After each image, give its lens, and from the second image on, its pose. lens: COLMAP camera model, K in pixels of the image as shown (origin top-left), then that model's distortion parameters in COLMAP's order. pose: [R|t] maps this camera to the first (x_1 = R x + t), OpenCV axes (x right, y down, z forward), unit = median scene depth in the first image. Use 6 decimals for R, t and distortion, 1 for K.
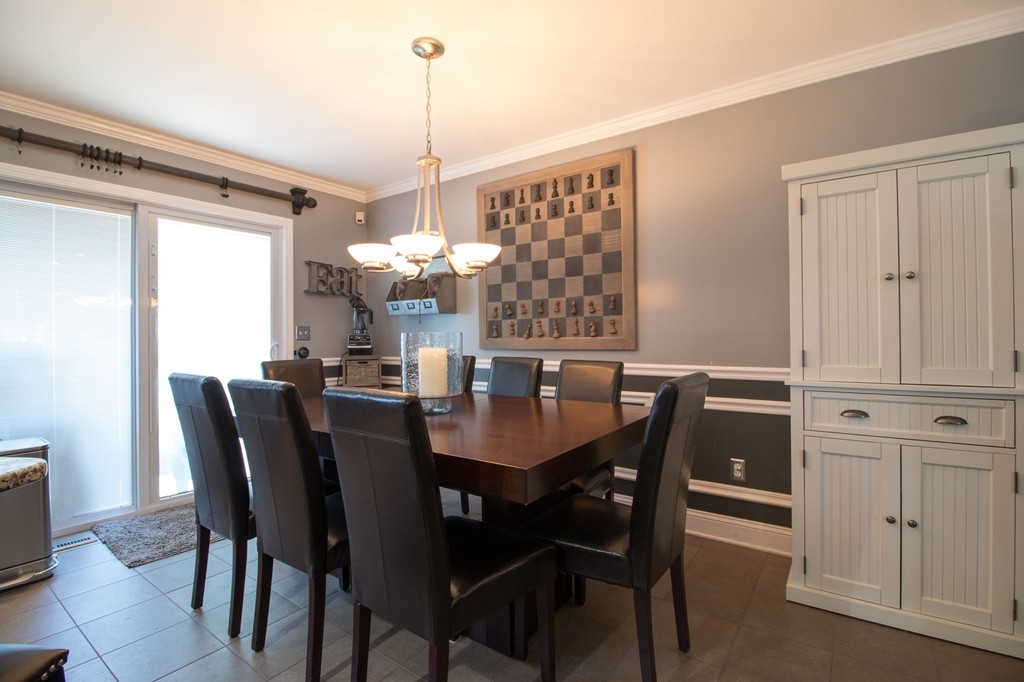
lens RADIAL K [[480.2, 0, 506.9], [0, 480.2, 338.8], [0, 0, 1]] dist [-0.005819, -0.010455]
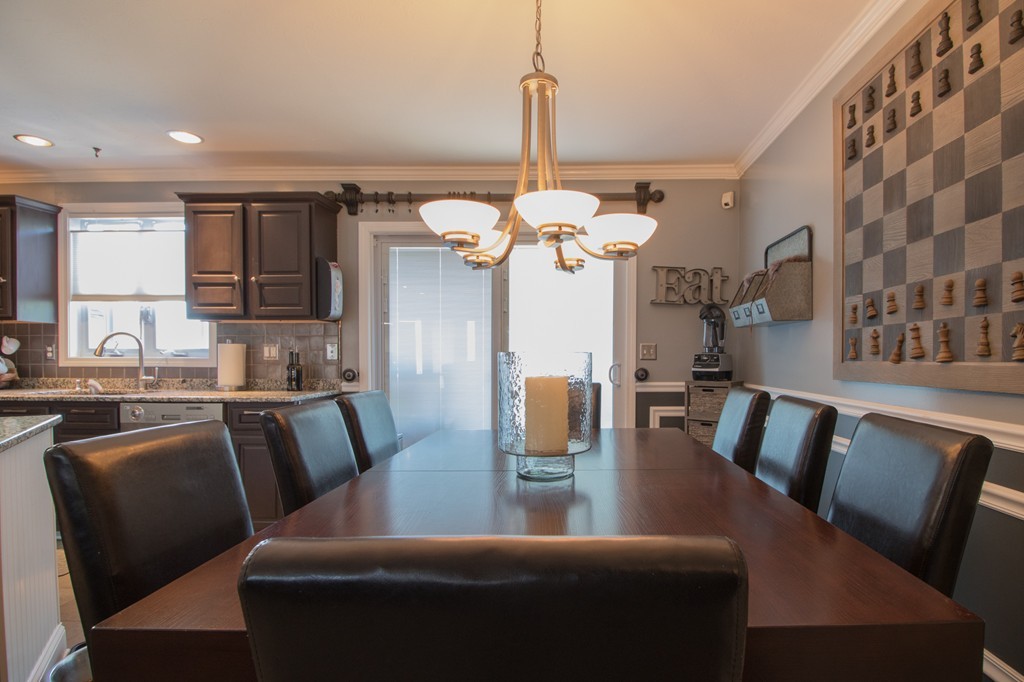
lens RADIAL K [[513.5, 0, 567.0], [0, 513.5, 368.0], [0, 0, 1]] dist [0.001115, -0.009765]
pose [[0.582432, 0.024867, -0.812499, 0.276510], [-0.007171, 0.999650, 0.025454, -0.006044], [0.812848, -0.008999, 0.582407, 0.405039]]
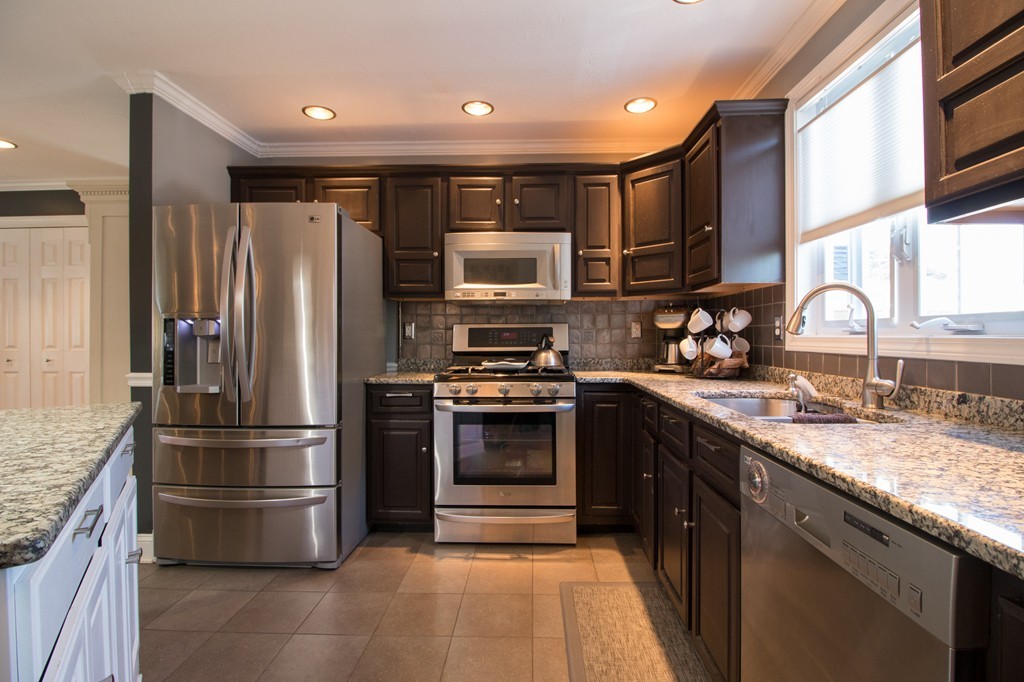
lens RADIAL K [[480.2, 0, 509.9], [0, 480.2, 335.6], [0, 0, 1]] dist [-0.005819, -0.010455]
pose [[-0.830607, 0.007971, -0.556802, -0.578230], [0.006824, 0.999968, 0.004135, 0.001054], [0.556818, -0.000365, -0.830635, 0.489682]]
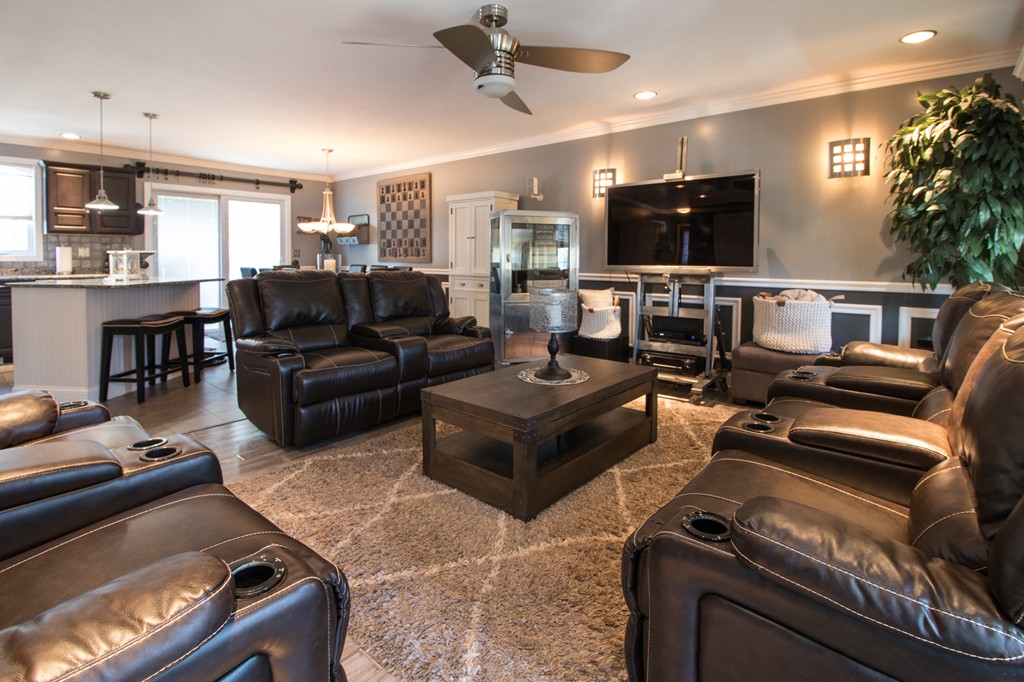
lens RADIAL K [[513.5, 0, 493.5], [0, 513.5, 269.0], [0, 0, 1]] dist [0.001115, -0.009765]
pose [[0.994515, 0.013345, -0.103743, 0.699847], [-0.010996, 0.999671, 0.023177, -0.005659], [0.104018, -0.021909, 0.994334, -1.177943]]
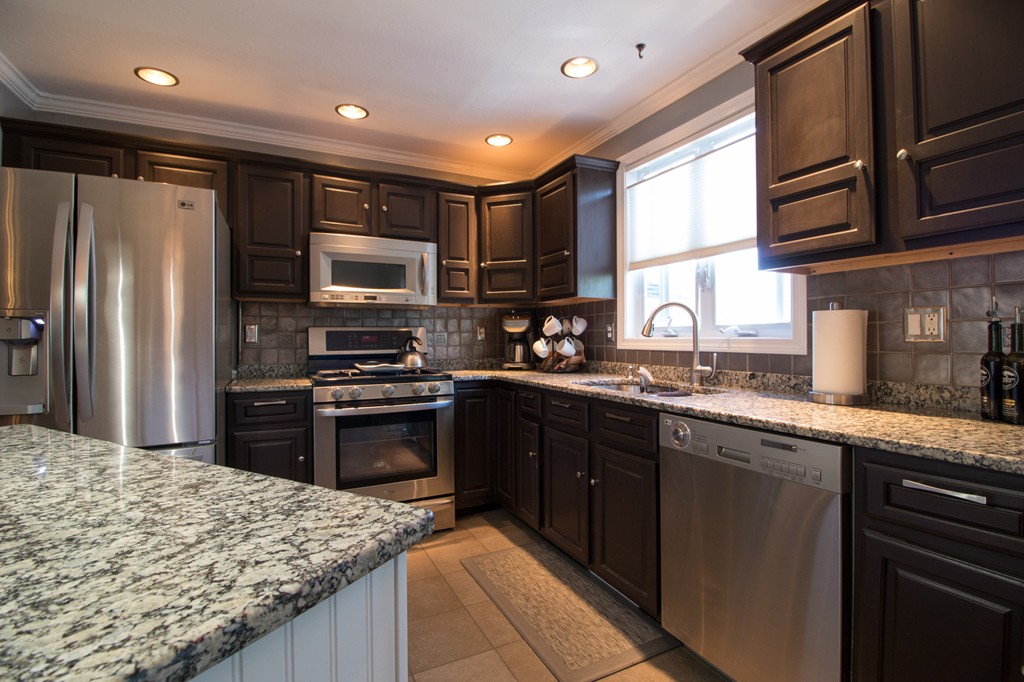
lens RADIAL K [[480.2, 0, 500.0], [0, 480.2, 335.9], [0, 0, 1]] dist [-0.005819, -0.010455]
pose [[-0.474370, 0.004633, -0.880313, -0.380074], [0.007147, 0.999973, 0.001411, -0.000304], [0.880296, -0.005623, -0.474391, 0.382827]]
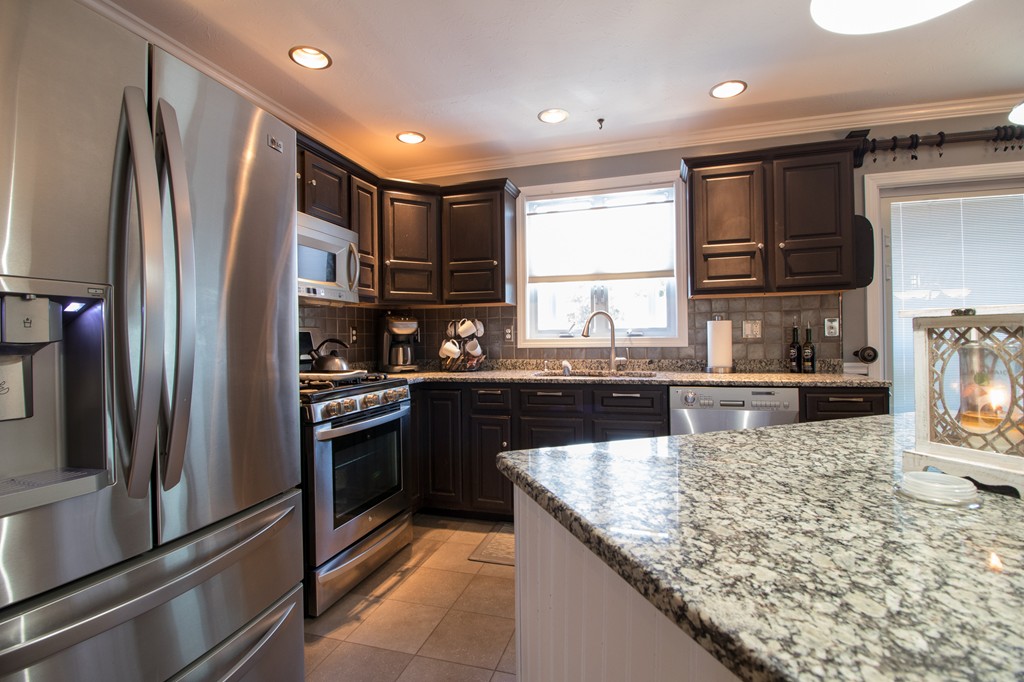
lens RADIAL K [[480.2, 0, 508.4], [0, 480.2, 339.4], [0, 0, 1]] dist [-0.005819, -0.010455]
pose [[0.334491, 0.002352, -0.942396, -0.275616], [0.011644, 0.999910, 0.006629, 0.000357], [0.942327, -0.013190, 0.334433, -0.218121]]
